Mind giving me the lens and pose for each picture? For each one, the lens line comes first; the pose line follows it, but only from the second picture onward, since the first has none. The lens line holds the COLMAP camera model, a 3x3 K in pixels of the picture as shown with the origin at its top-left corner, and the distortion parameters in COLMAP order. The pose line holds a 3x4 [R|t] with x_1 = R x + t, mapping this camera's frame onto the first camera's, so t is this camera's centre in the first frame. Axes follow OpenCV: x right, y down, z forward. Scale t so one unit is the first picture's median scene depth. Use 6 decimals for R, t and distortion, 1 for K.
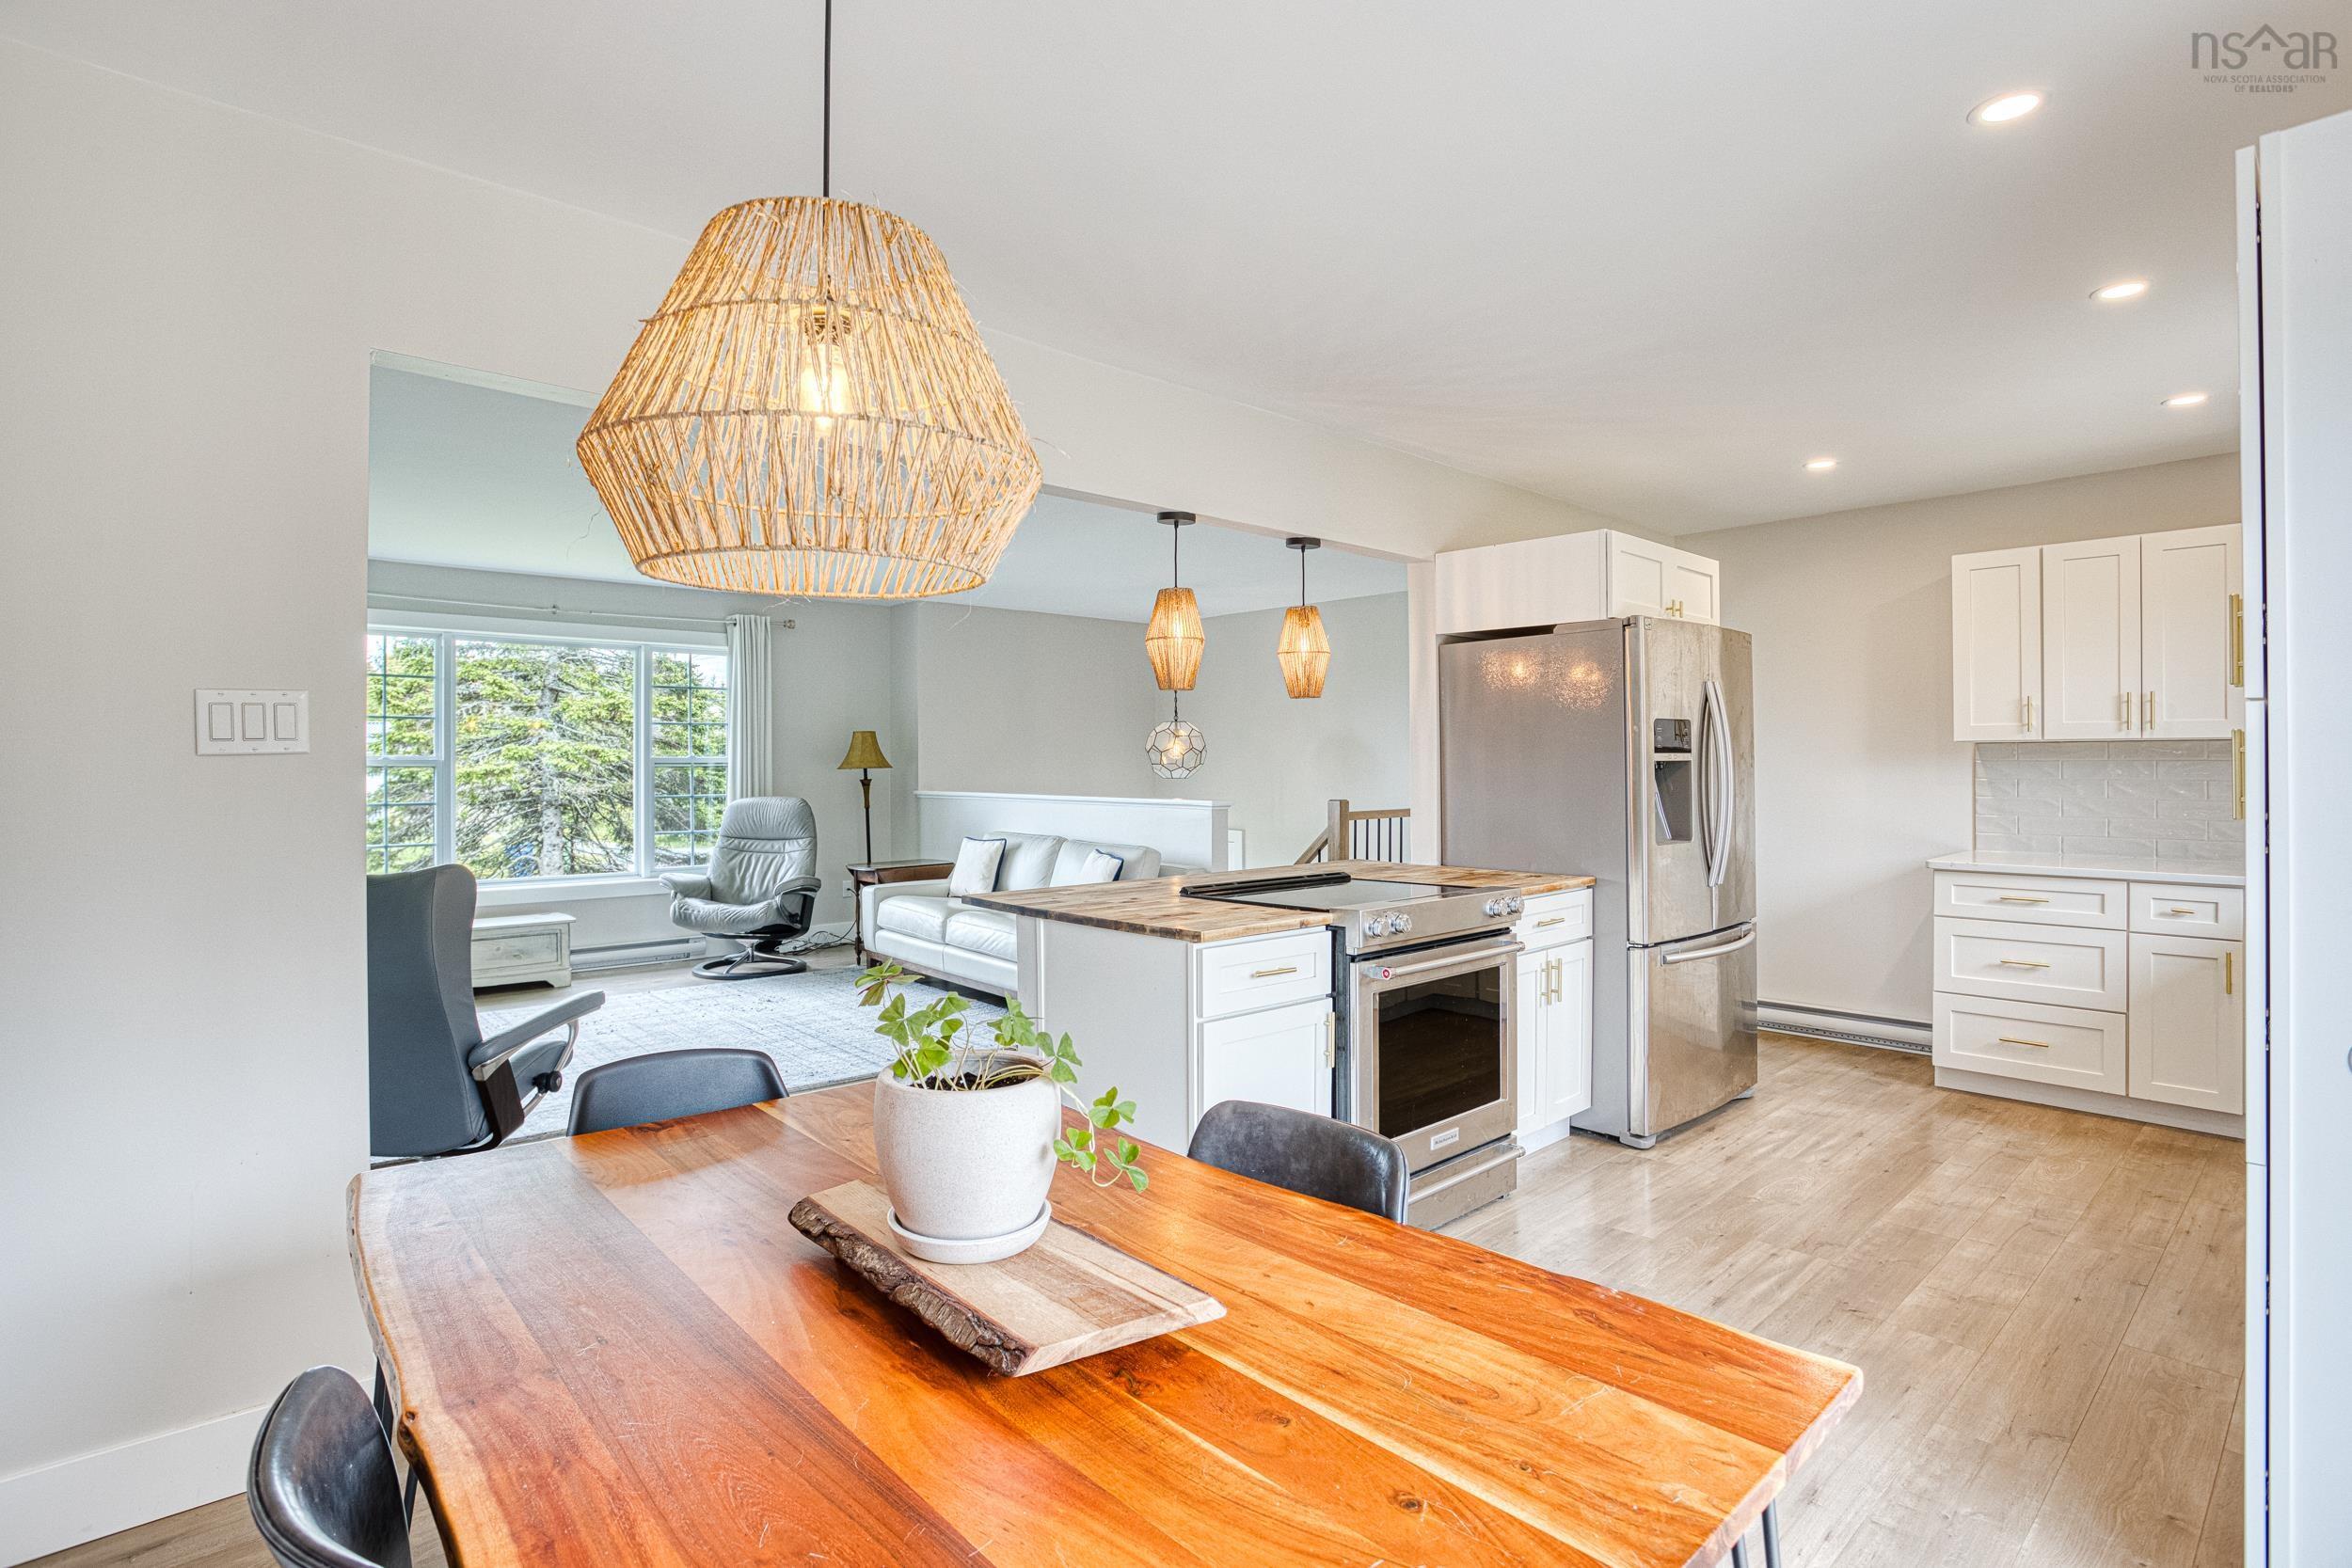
lens RADIAL K [[1148.9, 0, 1163.6], [0, 1148.9, 765.9], [0, 0, 1]] dist [-0.071683, 0.027832]
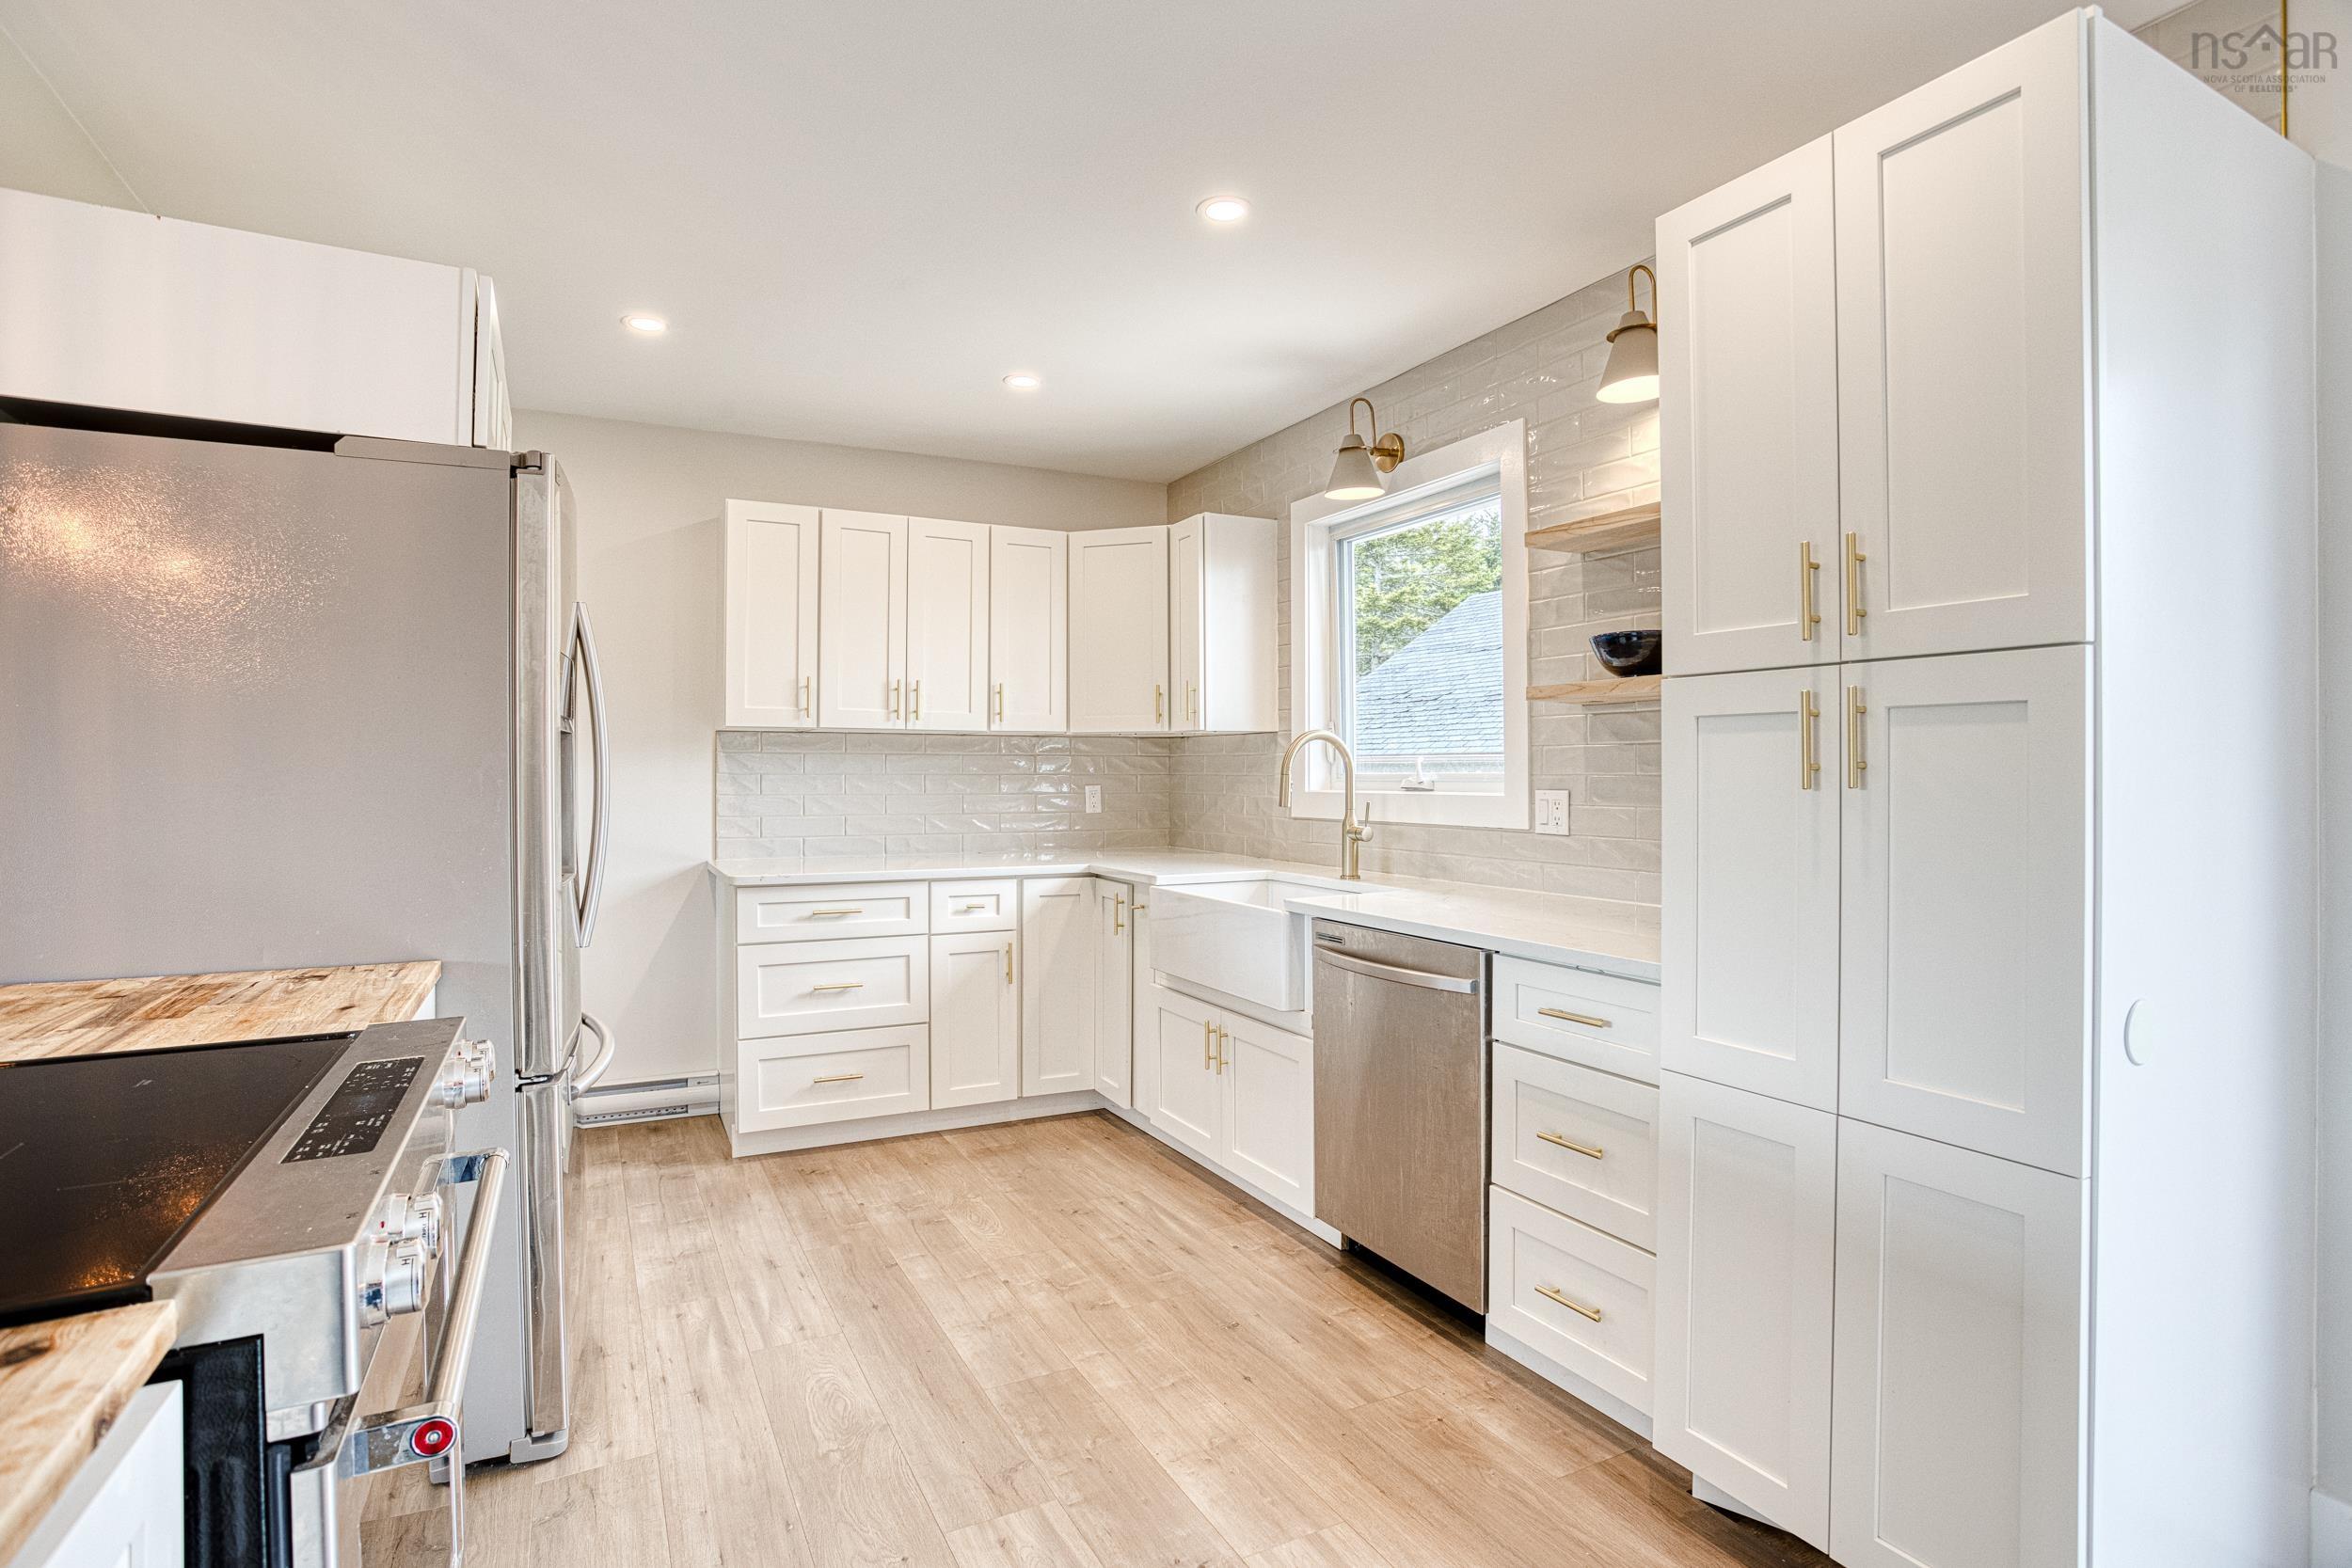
lens RADIAL K [[1148.9, 0, 1165.2], [0, 1148.9, 771.8], [0, 0, 1]] dist [-0.071683, 0.027832]
pose [[0.246870, 0.005457, 0.969033, -0.013593], [-0.001450, 0.999985, -0.005261, 0.015377], [-0.969047, -0.000107, 0.246874, 0.504308]]
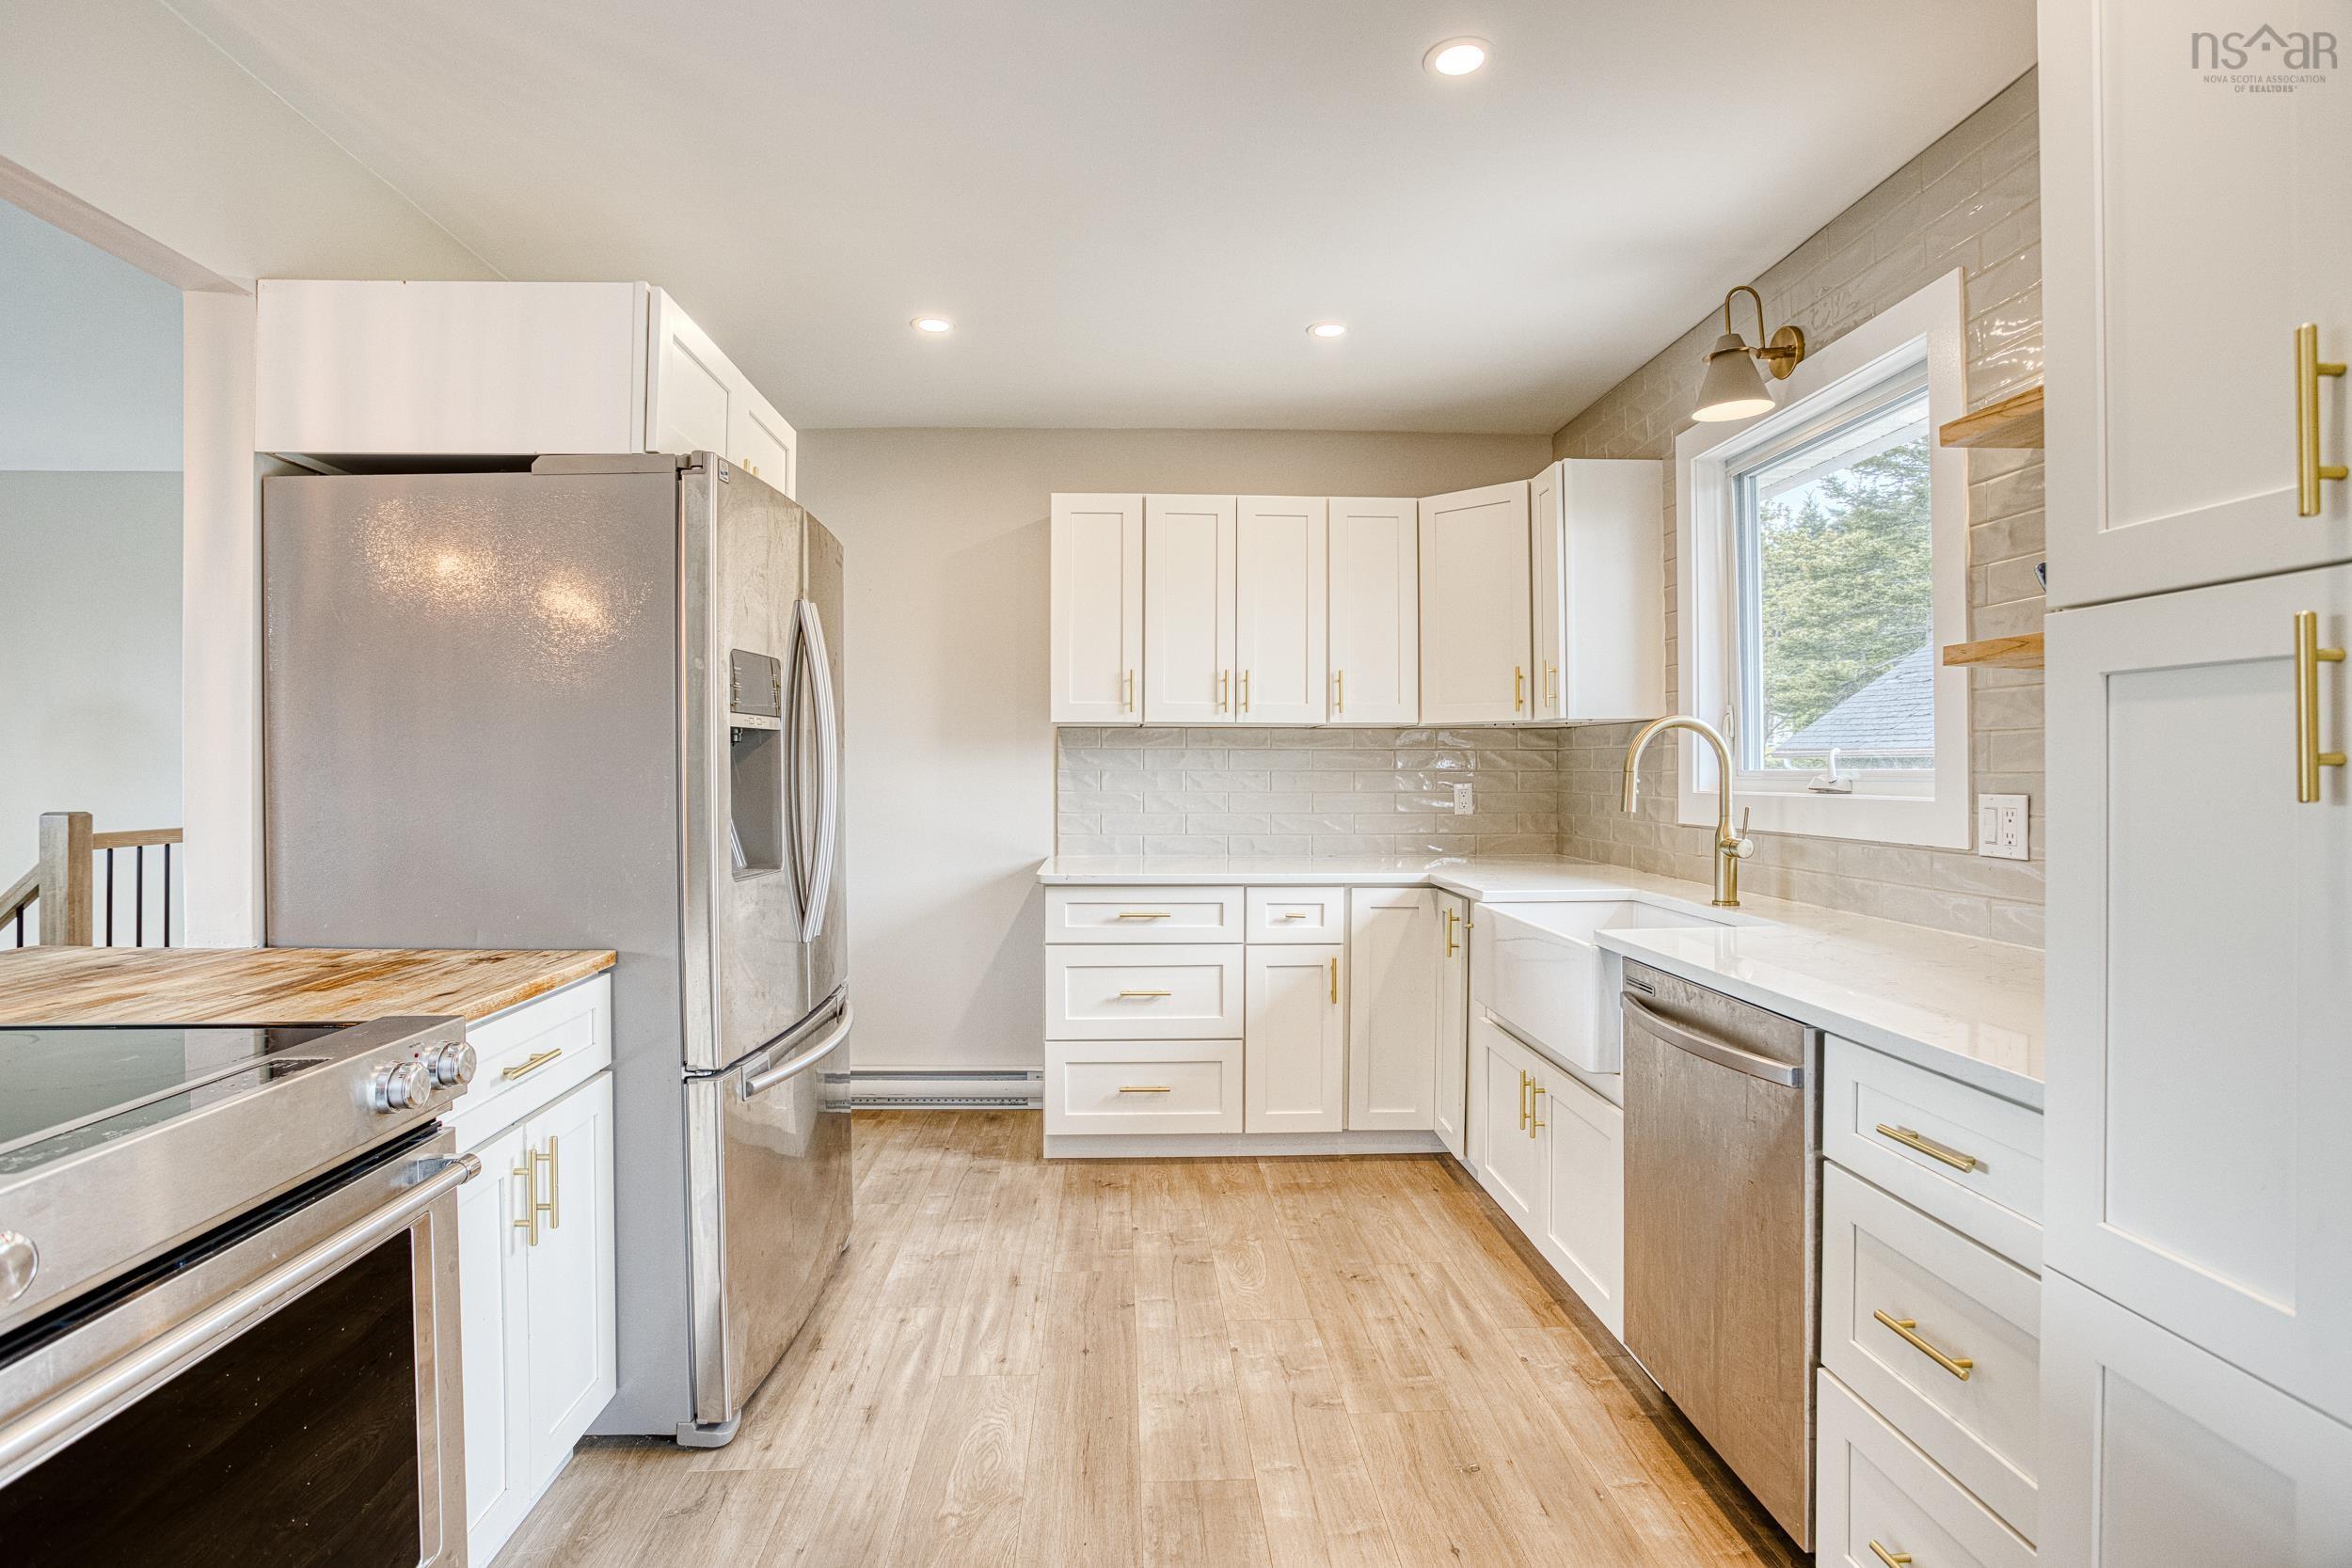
lens RADIAL K [[1148.9, 0, 1166.0], [0, 1148.9, 767.7], [0, 0, 1]] dist [-0.071683, 0.027832]
pose [[0.634389, 0.005370, 0.772996, 0.124340], [-0.003196, 0.999986, -0.004323, 0.014414], [-0.773008, 0.000272, 0.634397, 0.424387]]
